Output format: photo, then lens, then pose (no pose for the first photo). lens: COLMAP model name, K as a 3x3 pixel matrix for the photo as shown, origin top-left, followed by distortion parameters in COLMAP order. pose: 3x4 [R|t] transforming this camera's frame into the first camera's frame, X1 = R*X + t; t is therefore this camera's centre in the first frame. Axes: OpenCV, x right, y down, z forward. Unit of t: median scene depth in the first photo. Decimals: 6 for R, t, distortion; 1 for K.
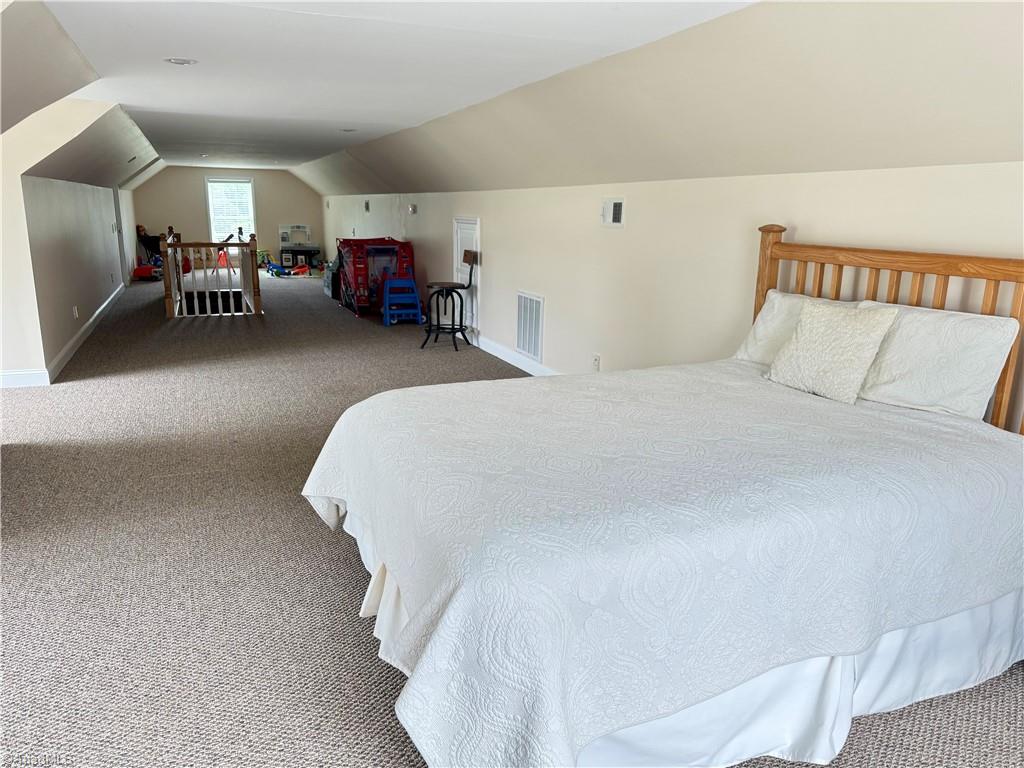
lens RADIAL K [[712.9, 0, 511.2], [0, 712.9, 383.0], [0, 0, 1]] dist [0.012877, -0.012852]
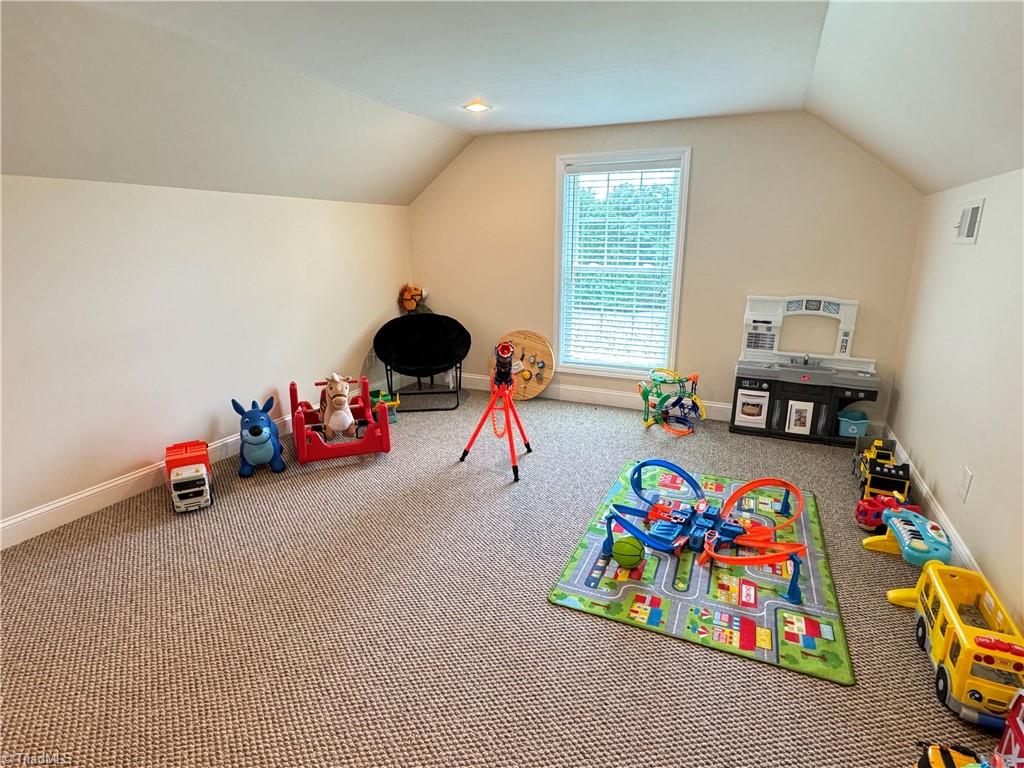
lens RADIAL K [[559.8, 0, 510.2], [0, 559.8, 384.3], [0, 0, 1]] dist [0.002333, 0.000229]
pose [[0.676207, 0.167938, -0.717315, -0.210918], [-0.166219, 0.983344, 0.073528, -0.182704], [0.717715, 0.069511, 0.692859, 0.752527]]
